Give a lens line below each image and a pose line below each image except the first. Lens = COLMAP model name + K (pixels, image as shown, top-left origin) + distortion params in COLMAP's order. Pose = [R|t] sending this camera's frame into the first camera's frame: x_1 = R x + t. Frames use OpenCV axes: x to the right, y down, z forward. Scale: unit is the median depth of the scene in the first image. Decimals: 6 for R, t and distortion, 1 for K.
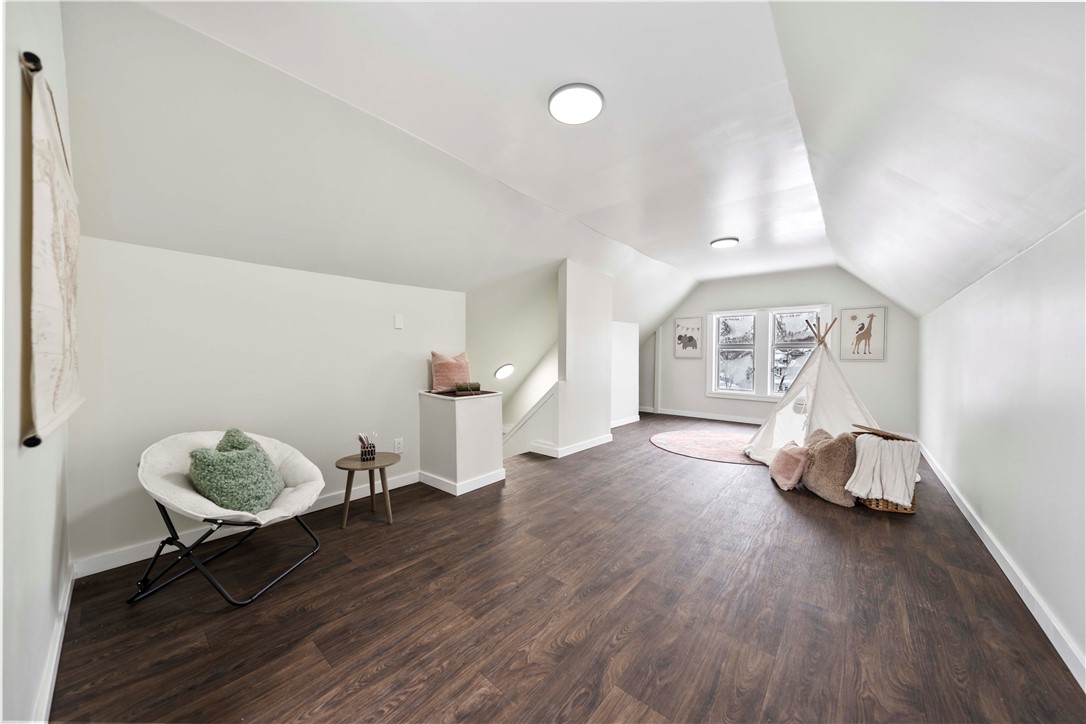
lens RADIAL K [[373.2, 0, 543.4], [0, 373.2, 364.6], [0, 0, 1]] dist [-0.002992, 0.000381]
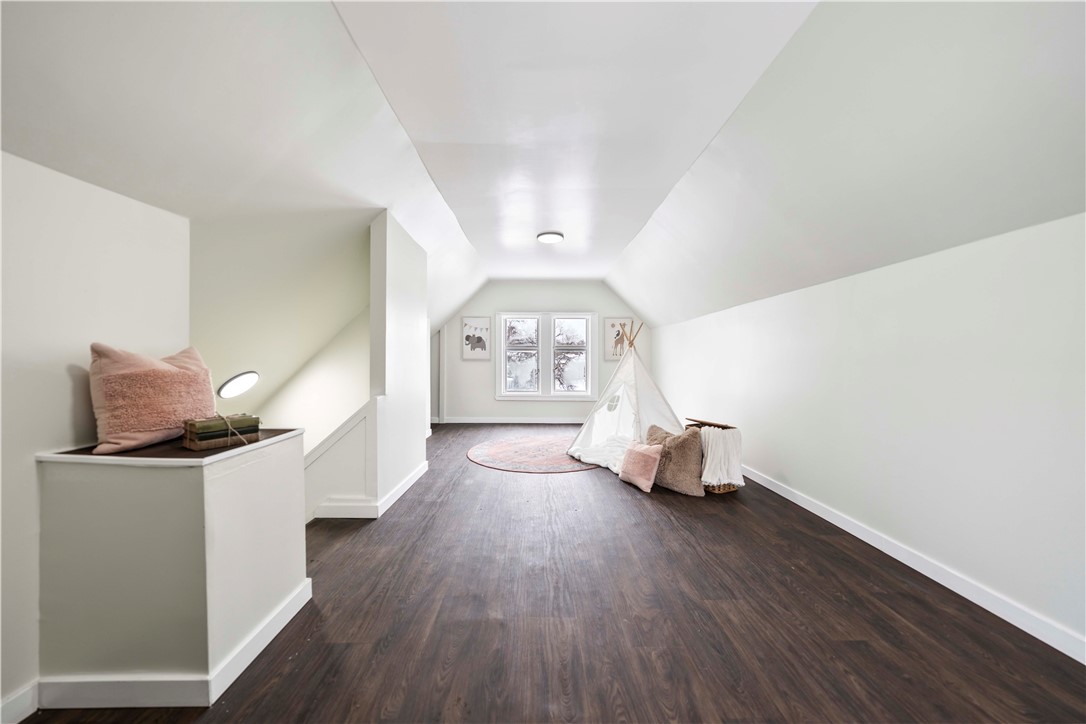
lens RADIAL K [[373.2, 0, 547.7], [0, 373.2, 358.9], [0, 0, 1]] dist [-0.002992, 0.000381]
pose [[0.757022, -0.003239, 0.653381, -0.168874], [0.017829, 0.999718, -0.015700, -0.004995], [-0.653146, 0.023534, 0.756866, 0.353620]]
